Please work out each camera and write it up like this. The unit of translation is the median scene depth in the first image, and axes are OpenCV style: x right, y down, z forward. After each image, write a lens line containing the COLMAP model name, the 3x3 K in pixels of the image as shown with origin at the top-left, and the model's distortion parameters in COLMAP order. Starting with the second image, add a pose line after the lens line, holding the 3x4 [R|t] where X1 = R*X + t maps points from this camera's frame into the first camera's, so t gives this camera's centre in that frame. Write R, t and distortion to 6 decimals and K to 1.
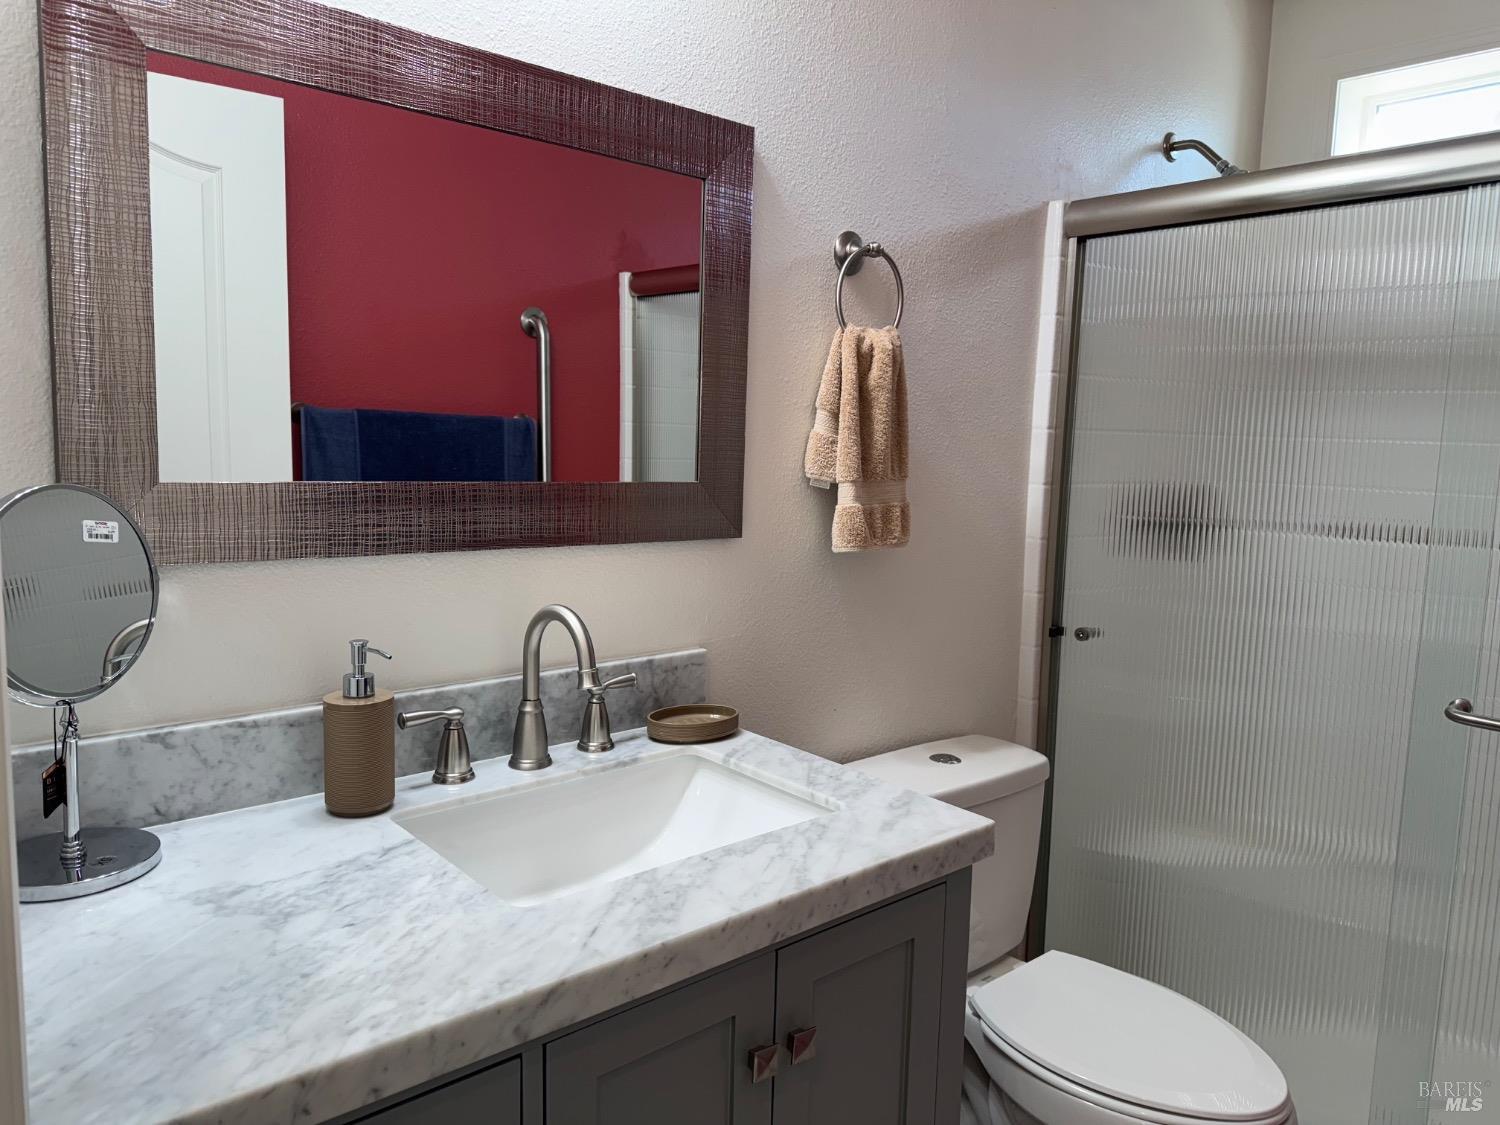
lens RADIAL K [[1045.1, 0, 741.2], [0, 1045.1, 561.3], [0, 0, 1]] dist [0.139958, -0.253784]
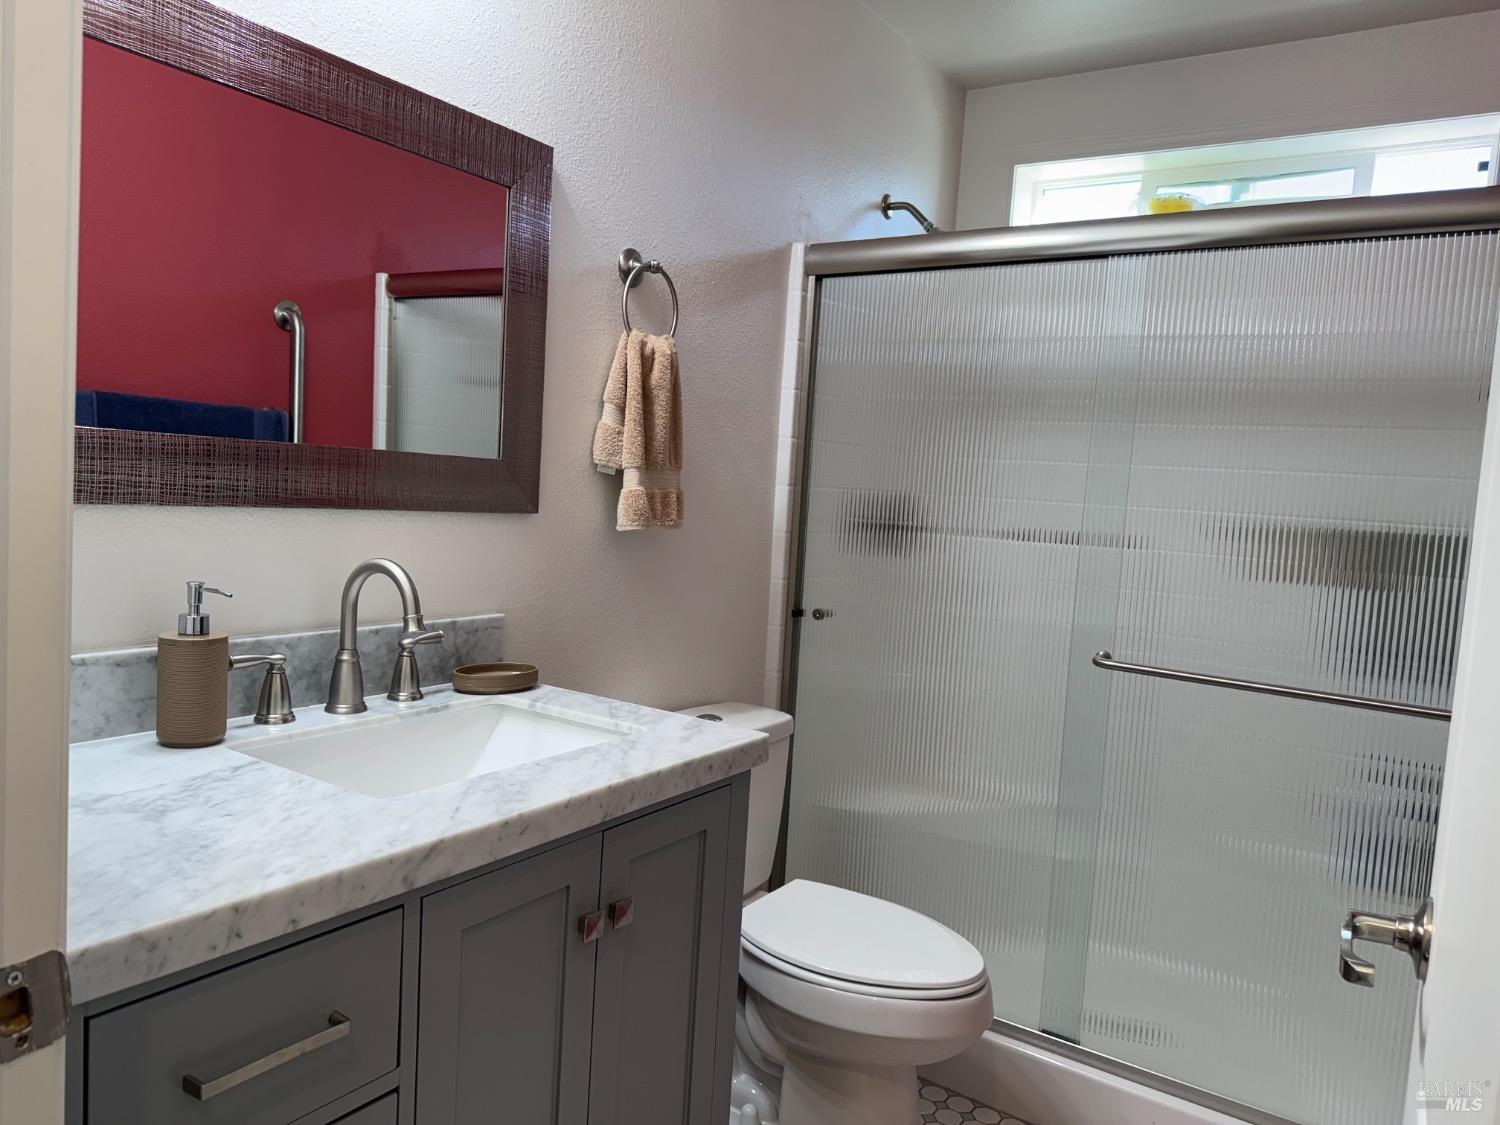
lens RADIAL K [[1067.3, 0, 739.3], [0, 1067.3, 566.1], [0, 0, 1]] dist [0.158519, -0.292524]
pose [[0.964344, 0.013199, 0.264321, -0.094160], [-0.004367, 0.999413, -0.033975, 0.071091], [-0.264615, 0.031610, 0.963836, -0.144795]]
